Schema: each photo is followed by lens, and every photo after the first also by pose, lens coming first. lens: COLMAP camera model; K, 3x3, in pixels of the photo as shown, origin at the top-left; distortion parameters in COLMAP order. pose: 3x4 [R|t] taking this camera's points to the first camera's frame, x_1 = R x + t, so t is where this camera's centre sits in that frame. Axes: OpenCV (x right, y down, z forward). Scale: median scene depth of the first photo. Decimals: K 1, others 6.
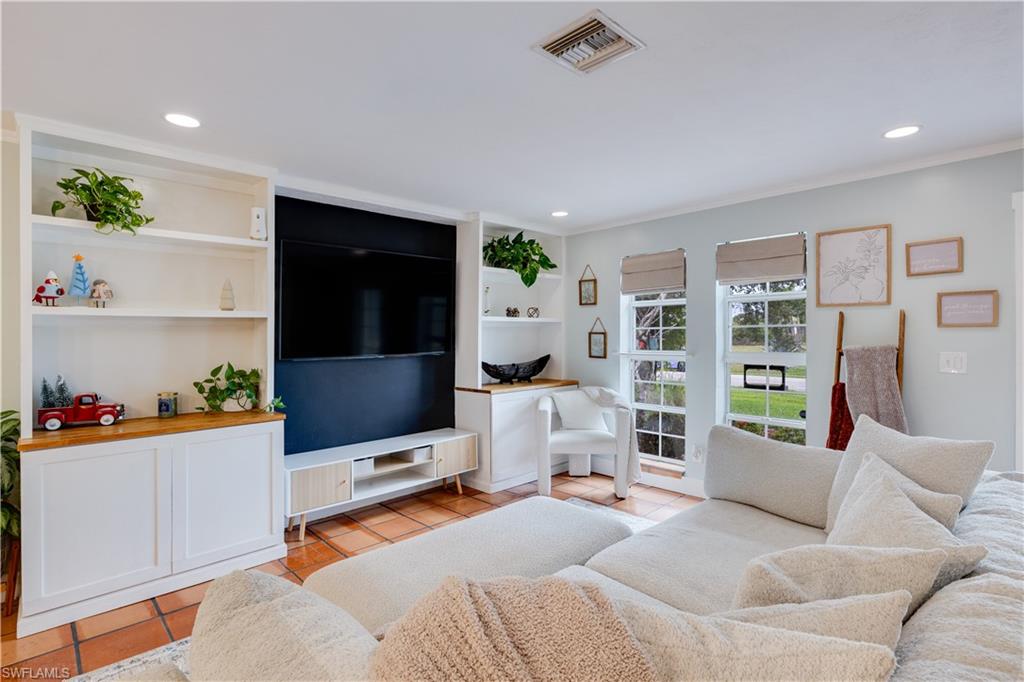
lens RADIAL K [[498.7, 0, 567.2], [0, 498.7, 334.1], [0, 0, 1]] dist [0.002912, 0.001237]
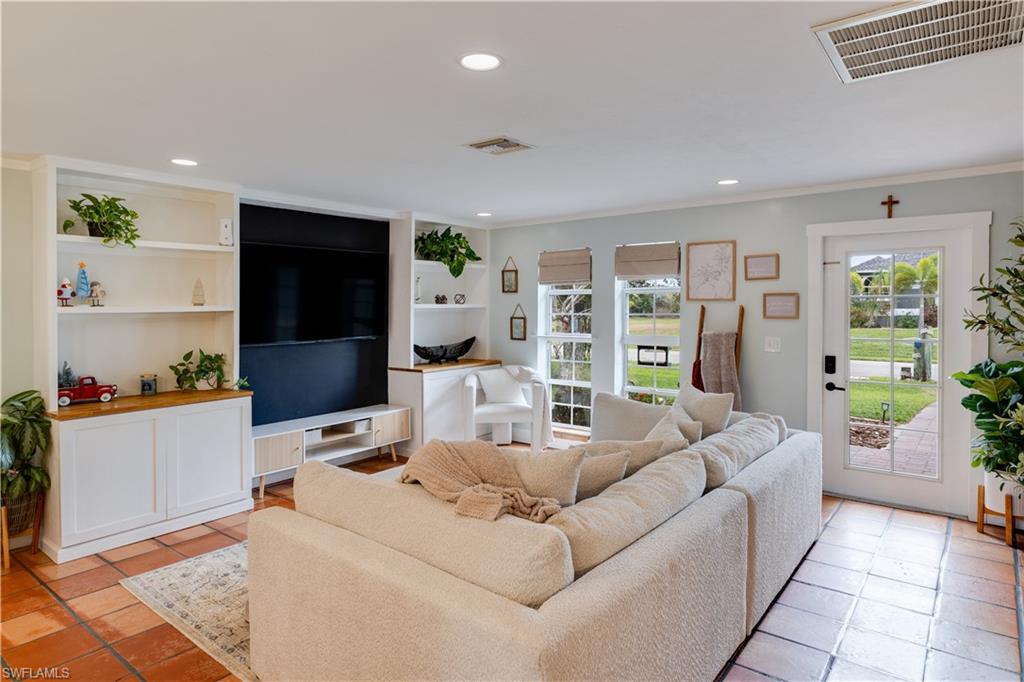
lens RADIAL K [[570.3, 0, 579.9], [0, 570.3, 307.2], [0, 0, 1]] dist [0.002557, -0.002038]
pose [[0.989568, 0.001800, 0.144057, 0.016752], [-0.002185, 0.999994, 0.002513, -0.038312], [-0.144051, -0.002802, 0.989566, -0.380570]]
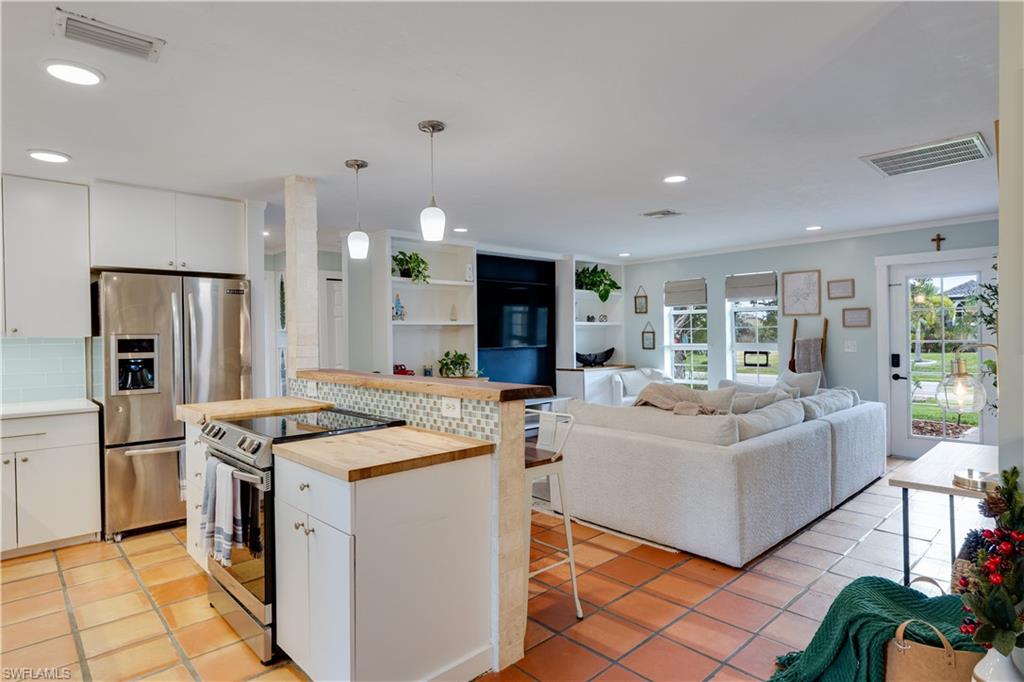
lens RADIAL K [[551.9, 0, 592.8], [0, 551.9, 323.2], [0, 0, 1]] dist [0.000565, -0.000235]
pose [[0.999810, -0.006719, 0.018272, -0.171490], [0.007123, 0.999730, -0.022134, 0.007466], [-0.018119, 0.022260, 0.999588, -0.814134]]
